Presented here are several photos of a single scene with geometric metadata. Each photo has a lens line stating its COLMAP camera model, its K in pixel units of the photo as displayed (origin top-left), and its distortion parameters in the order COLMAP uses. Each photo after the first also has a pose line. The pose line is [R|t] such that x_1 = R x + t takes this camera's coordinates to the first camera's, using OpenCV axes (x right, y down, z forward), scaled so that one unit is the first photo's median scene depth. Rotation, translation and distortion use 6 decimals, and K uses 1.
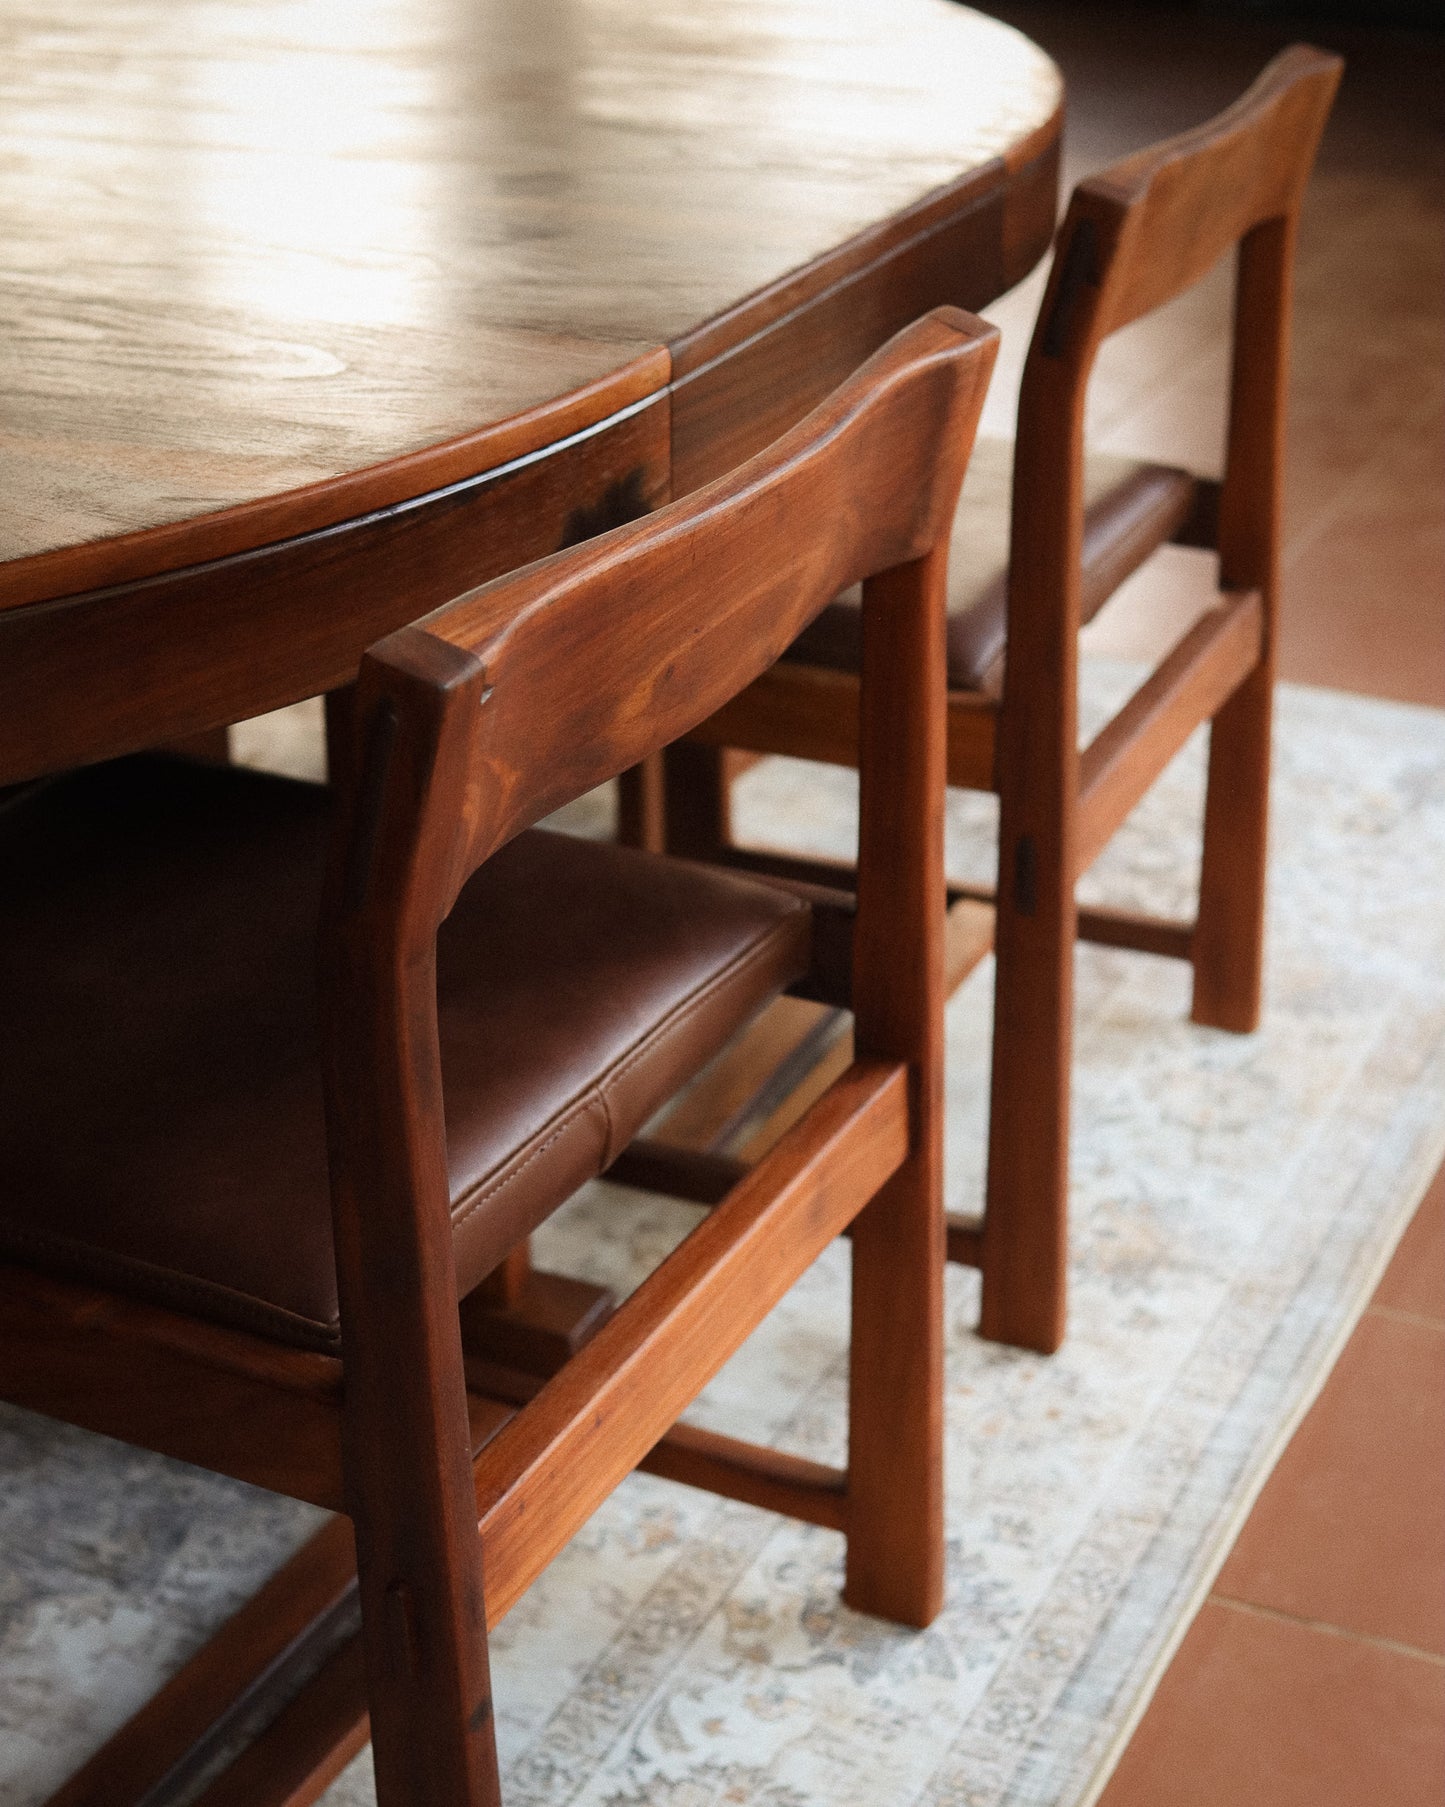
lens RADIAL K [[3134.5, 0, 731.7], [0, 3134.5, 959.5], [0, 0, 1]] dist [-0.172373, -0.175162]
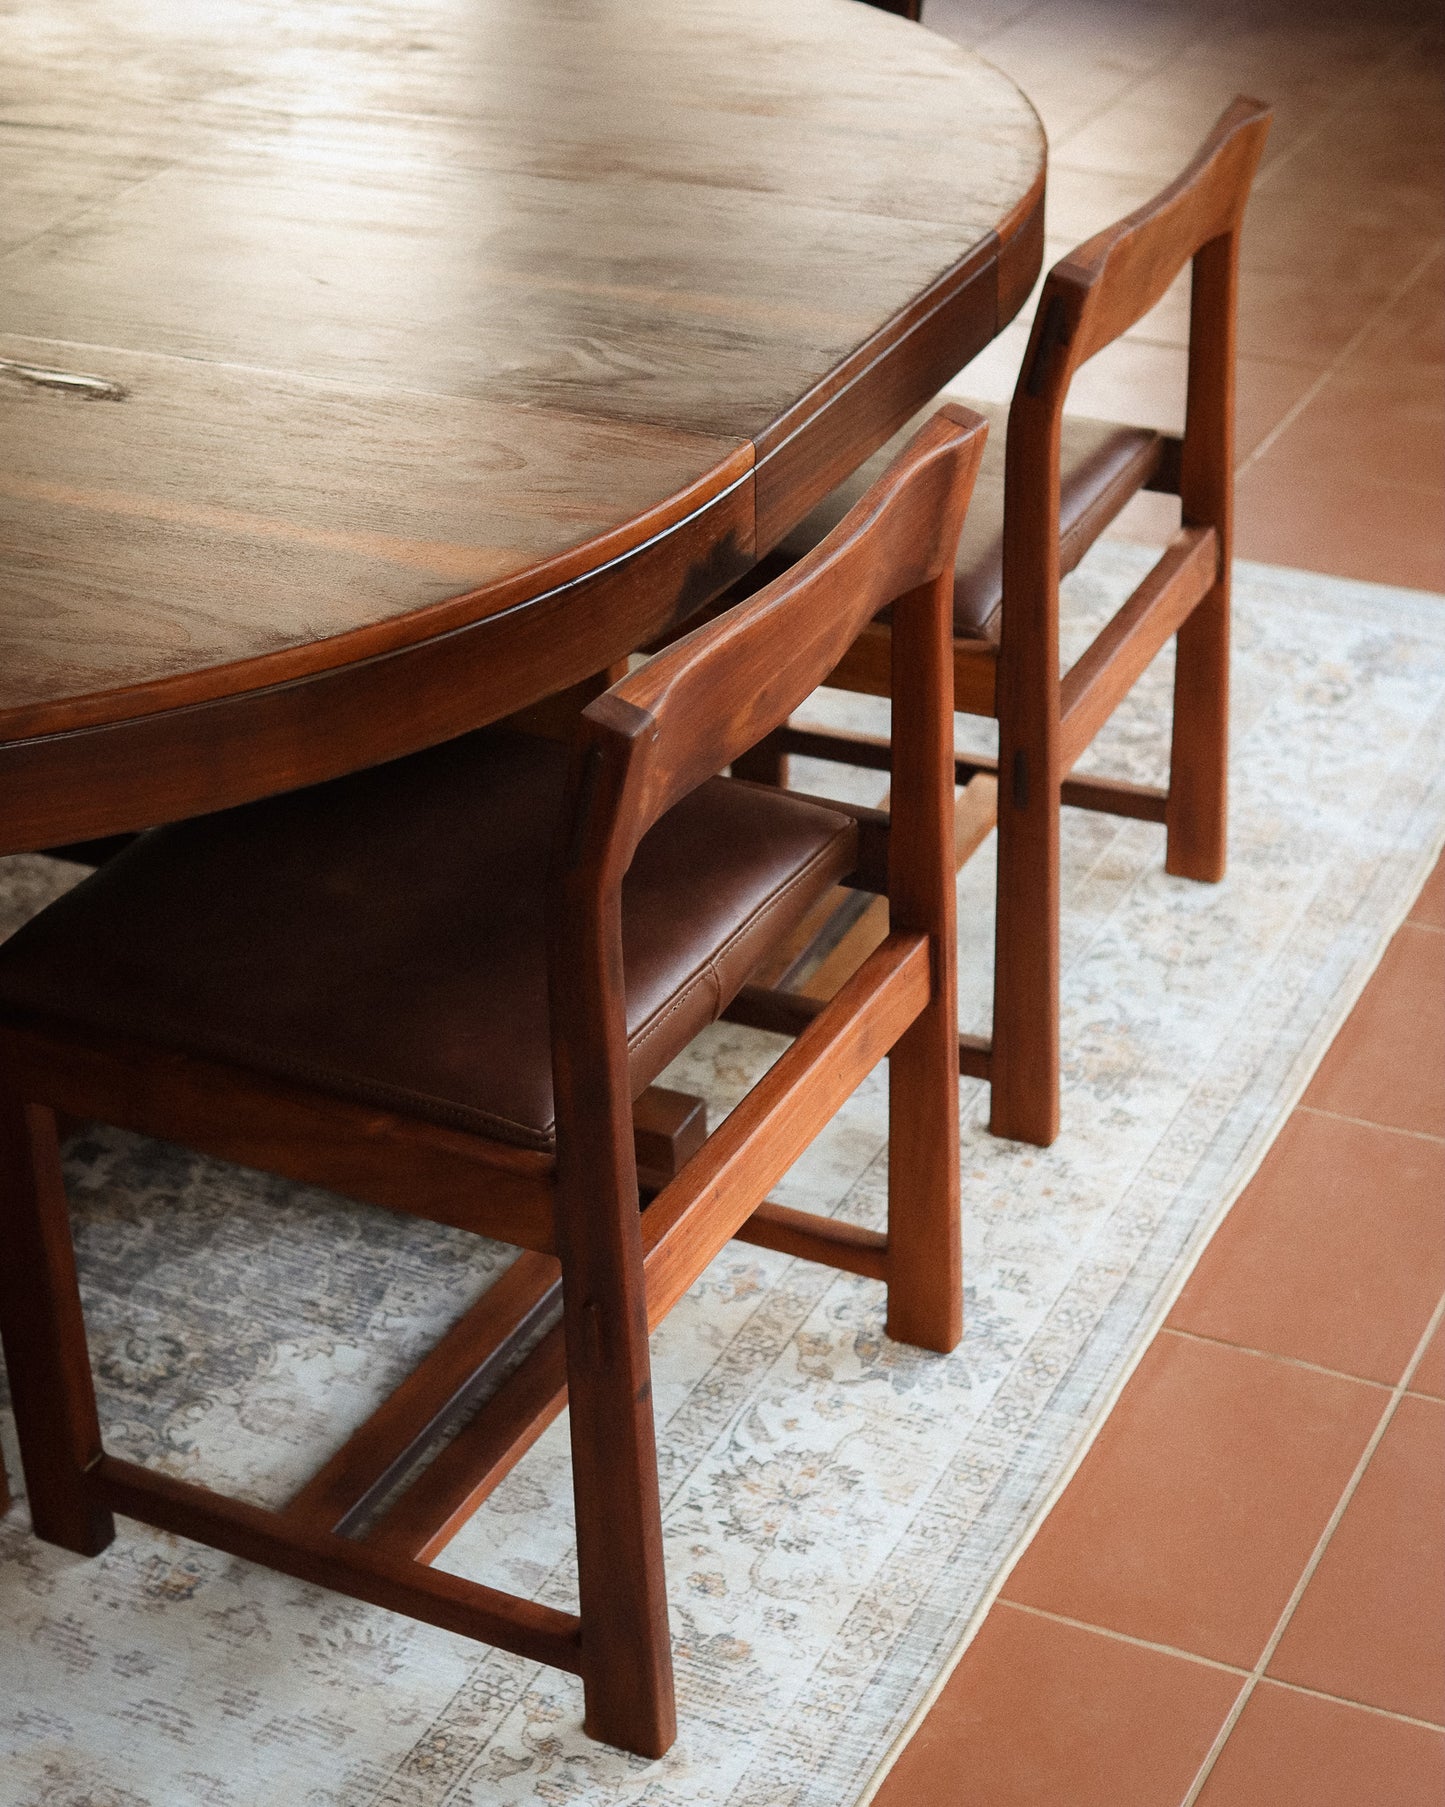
lens RADIAL K [[3214.1, 0, 691.9], [0, 3214.1, 907.3], [0, 0, 1]] dist [-0.166894, -0.123758]
pose [[0.999656, -0.012287, -0.023173, -0.013042], [0.013432, 0.998662, 0.049931, -0.044271], [0.022528, -0.050225, 0.998484, -0.355391]]
